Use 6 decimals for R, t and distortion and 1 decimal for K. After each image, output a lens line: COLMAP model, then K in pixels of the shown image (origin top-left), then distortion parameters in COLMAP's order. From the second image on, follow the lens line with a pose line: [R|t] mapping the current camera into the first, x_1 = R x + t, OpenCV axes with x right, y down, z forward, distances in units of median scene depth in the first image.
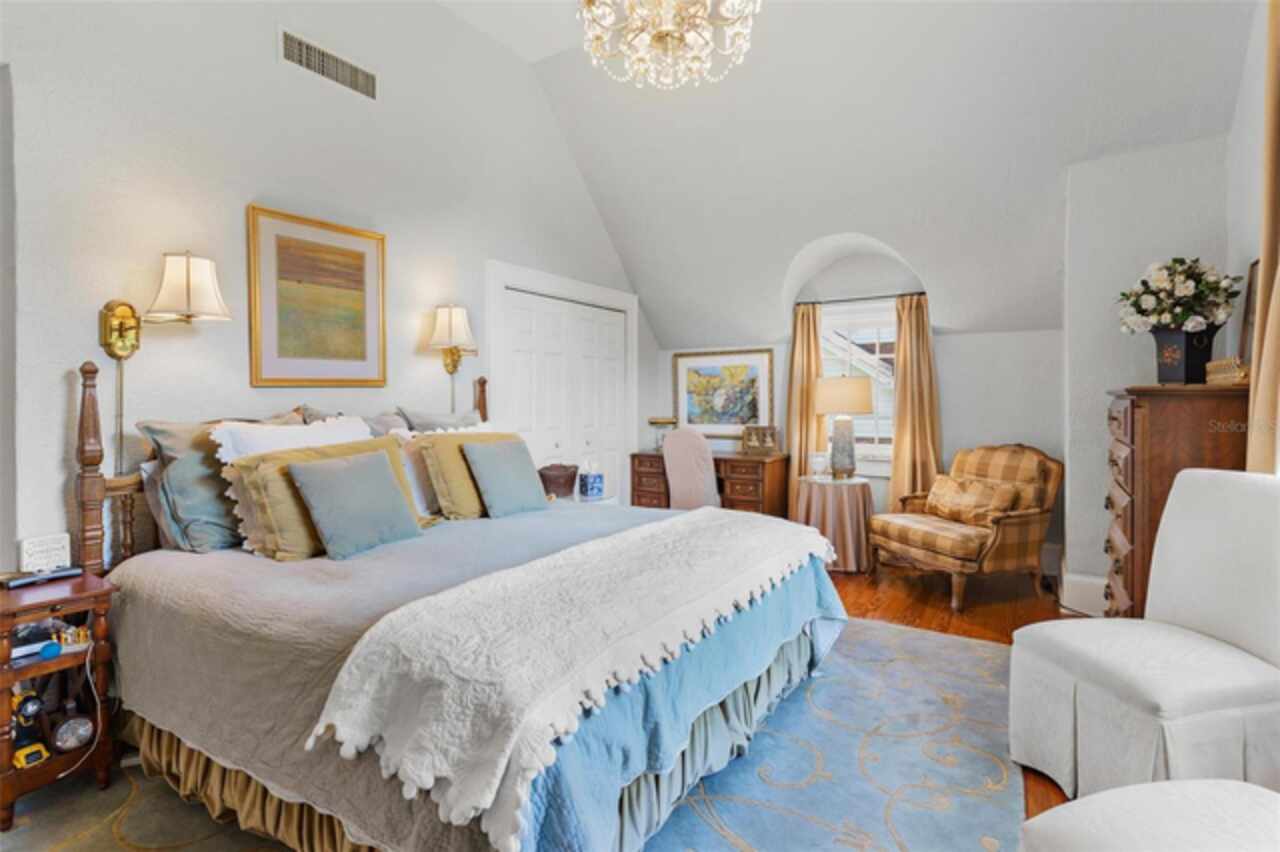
lens RADIAL K [[619.6, 0, 640.4], [0, 619.6, 396.2], [0, 0, 1]] dist [-0.000679, -0.000007]
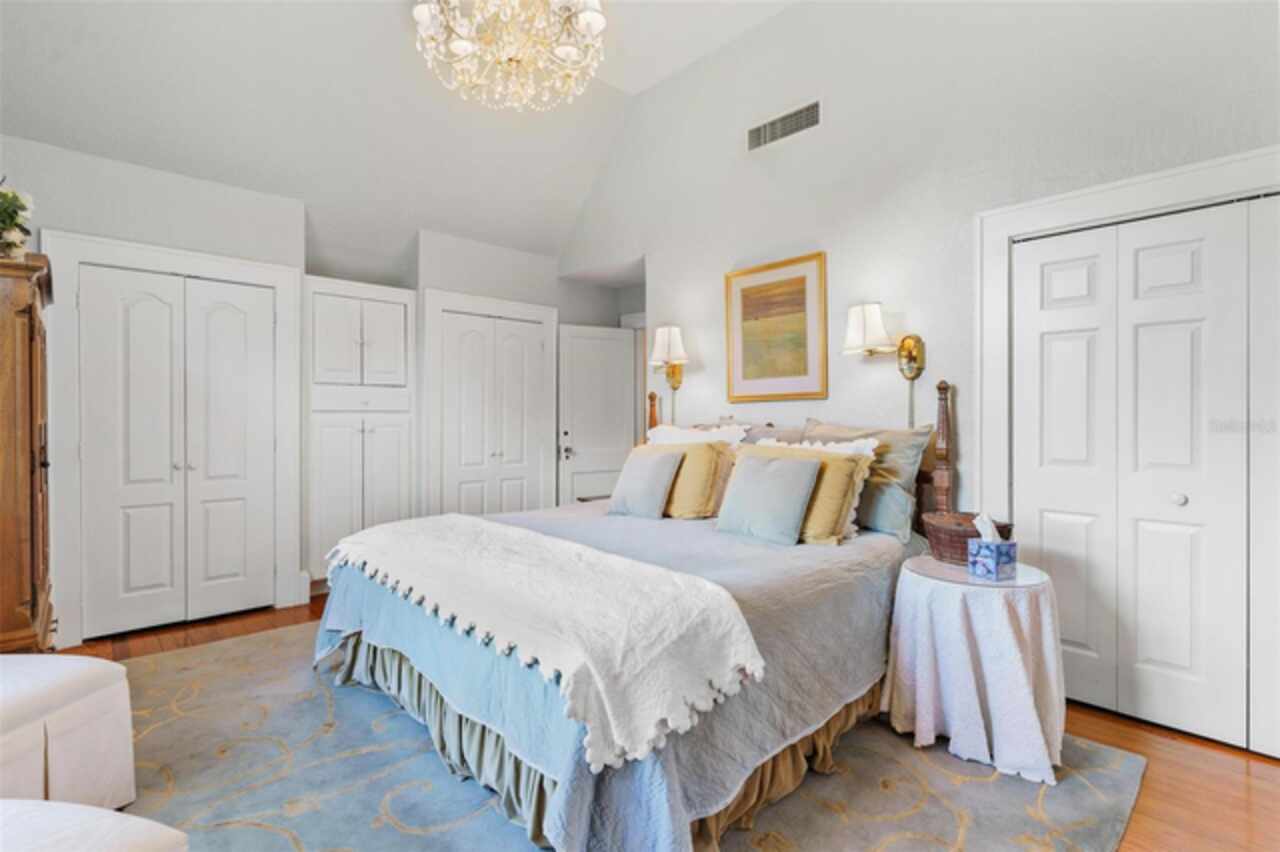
lens RADIAL K [[614.6, 0, 640.0], [0, 614.6, 428.2], [0, 0, 1]] dist [-0.000860, 0.000333]
pose [[-0.268656, 0.030031, -0.962768, 0.688014], [0.004178, 0.999541, 0.030012, 0.002023], [0.963227, 0.004040, -0.268658, 1.024350]]
